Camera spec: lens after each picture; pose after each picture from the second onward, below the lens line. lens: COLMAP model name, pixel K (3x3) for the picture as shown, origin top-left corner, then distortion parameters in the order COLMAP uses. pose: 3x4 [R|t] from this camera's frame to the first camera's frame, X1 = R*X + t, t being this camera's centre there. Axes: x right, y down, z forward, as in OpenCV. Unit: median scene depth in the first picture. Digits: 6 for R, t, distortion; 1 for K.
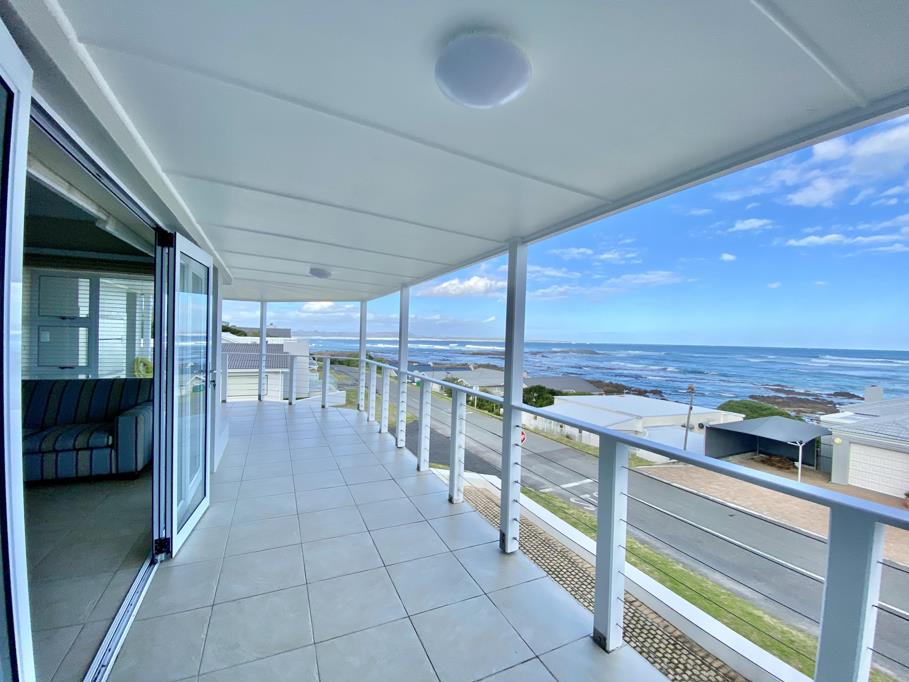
lens RADIAL K [[370.3, 0, 456.2], [0, 370.3, 346.3], [0, 0, 1]] dist [-0.028312, -0.000503]
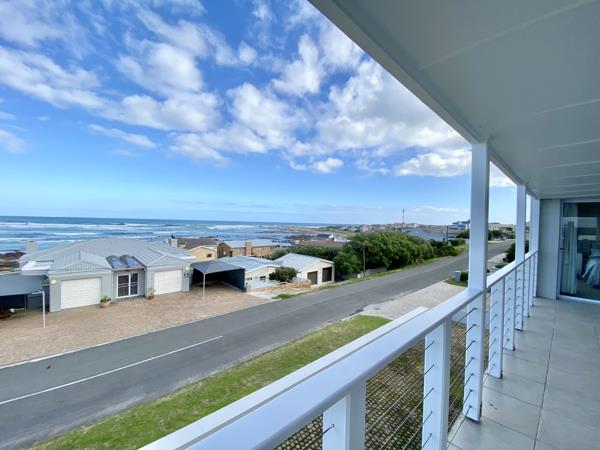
lens RADIAL K [[244.4, 0, 300.5], [0, 244.4, 226.2], [0, 0, 1]] dist [-0.028312, -0.000503]
pose [[-0.268962, -0.045154, 0.962092, -0.164093], [-0.009793, 0.998977, 0.044147, -0.017277], [-0.963101, 0.002452, -0.269129, 0.521188]]
